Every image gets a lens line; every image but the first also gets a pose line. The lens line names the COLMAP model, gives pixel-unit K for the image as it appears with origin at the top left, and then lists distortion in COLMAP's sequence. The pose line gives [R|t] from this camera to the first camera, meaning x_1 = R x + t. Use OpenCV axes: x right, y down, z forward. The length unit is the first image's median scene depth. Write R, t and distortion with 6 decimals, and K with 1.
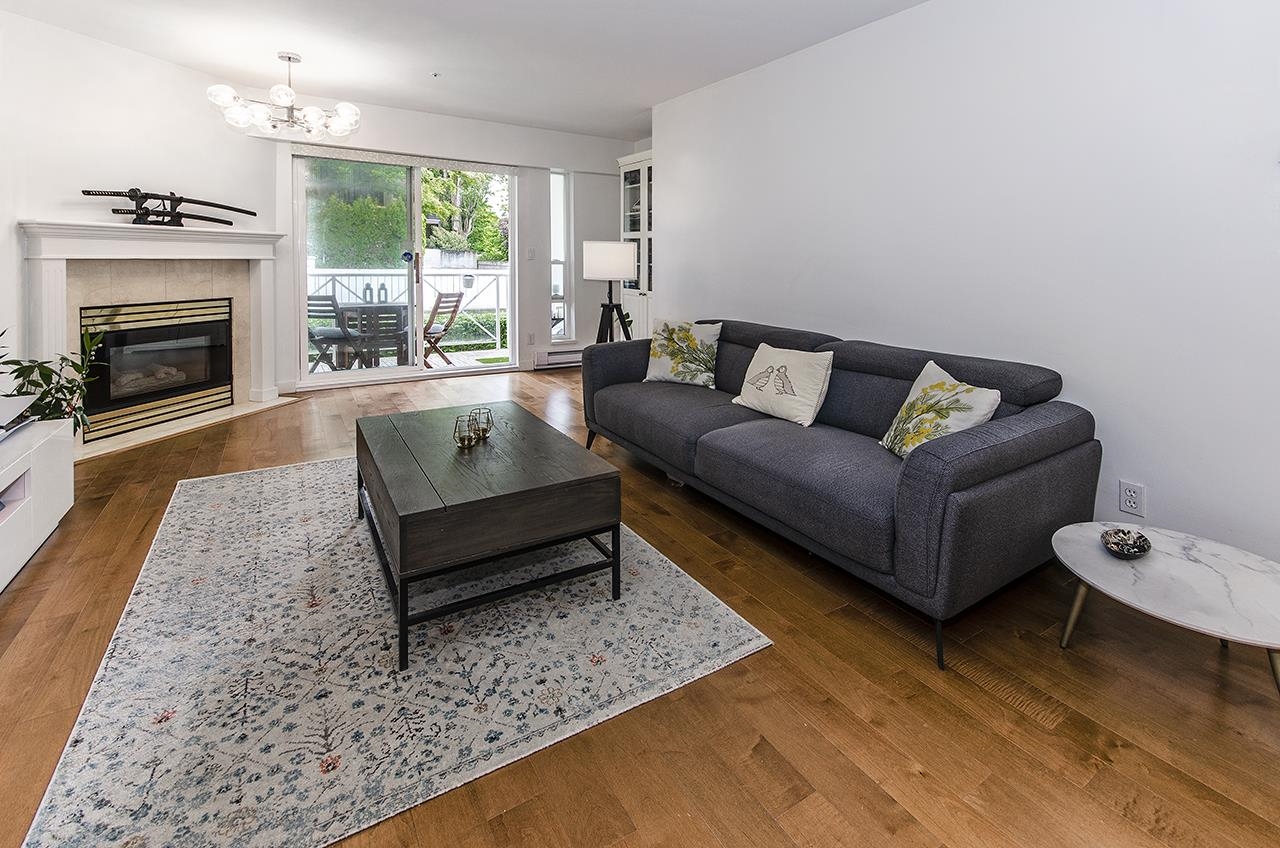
lens RADIAL K [[573.4, 0, 690.6], [0, 573.4, 258.9], [0, 0, 1]] dist [0.002830, -0.000029]
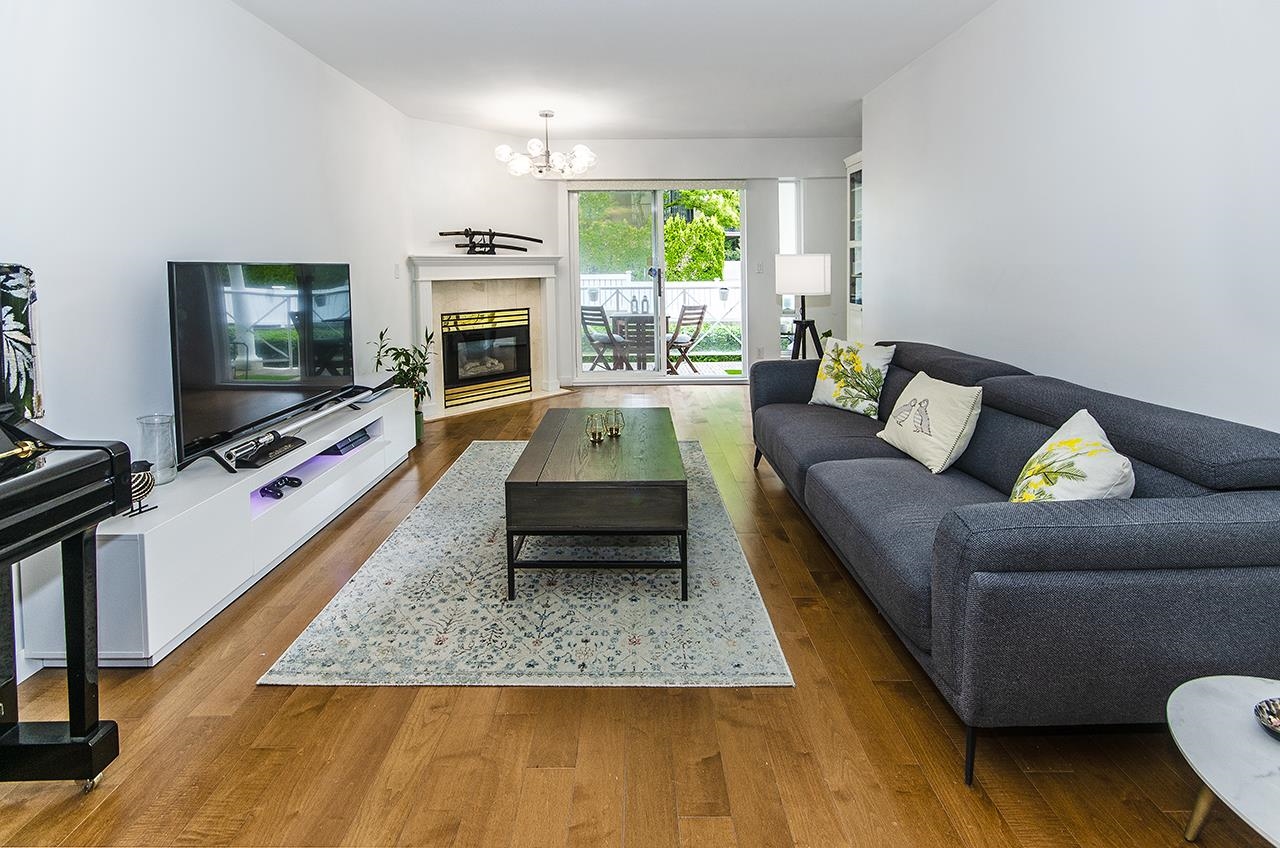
lens RADIAL K [[596.4, 0, 611.4], [0, 596.4, 285.5], [0, 0, 1]] dist [-0.000711, 0.000476]
pose [[0.823408, -0.009965, -0.567363, 0.246047], [0.025235, 0.999500, 0.019068, -0.007359], [0.566889, -0.030018, 0.823247, 0.022740]]
